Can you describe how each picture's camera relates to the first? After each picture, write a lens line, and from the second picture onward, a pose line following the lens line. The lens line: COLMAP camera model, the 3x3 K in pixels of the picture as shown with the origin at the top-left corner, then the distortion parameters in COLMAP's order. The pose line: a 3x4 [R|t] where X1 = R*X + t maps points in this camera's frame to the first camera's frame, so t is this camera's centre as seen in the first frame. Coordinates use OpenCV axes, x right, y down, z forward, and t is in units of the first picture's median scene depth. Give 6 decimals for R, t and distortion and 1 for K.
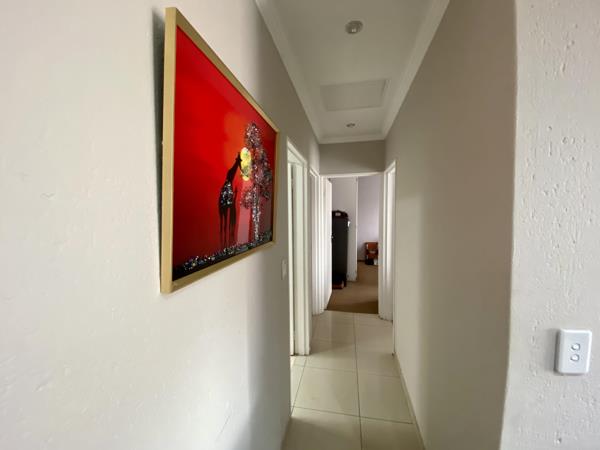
lens RADIAL K [[243.0, 0, 301.2], [0, 243.0, 223.5], [0, 0, 1]] dist [-0.003011, -0.000535]
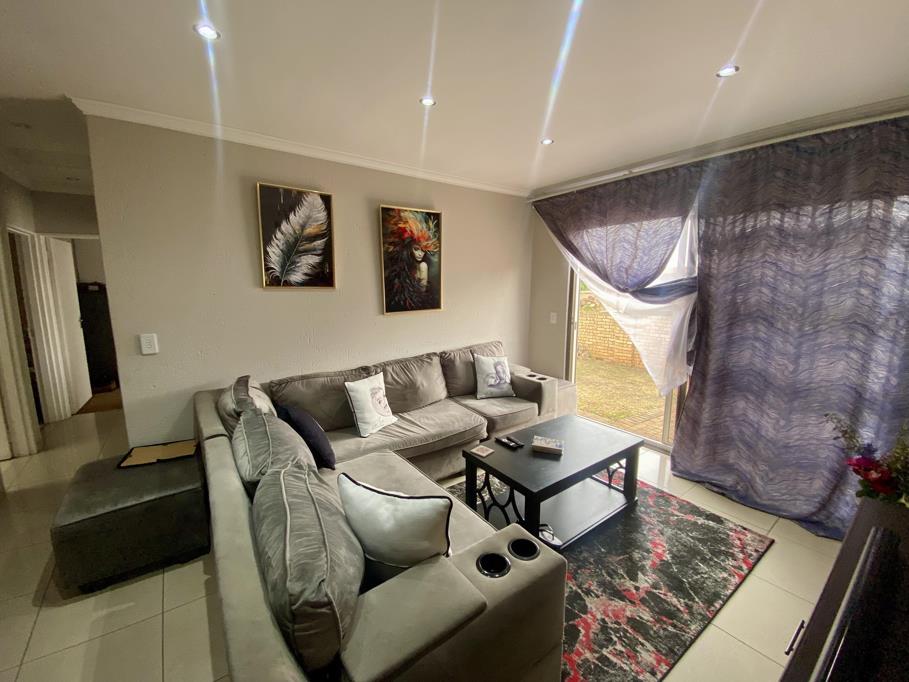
lens RADIAL K [[368.2, 0, 456.4], [0, 368.2, 338.7], [0, 0, 1]] dist [-0.003011, -0.000535]
pose [[0.663930, -0.095718, 0.741644, 0.067342], [0.020659, 0.993743, 0.109760, 0.018218], [-0.747510, -0.057552, 0.661753, -0.666978]]
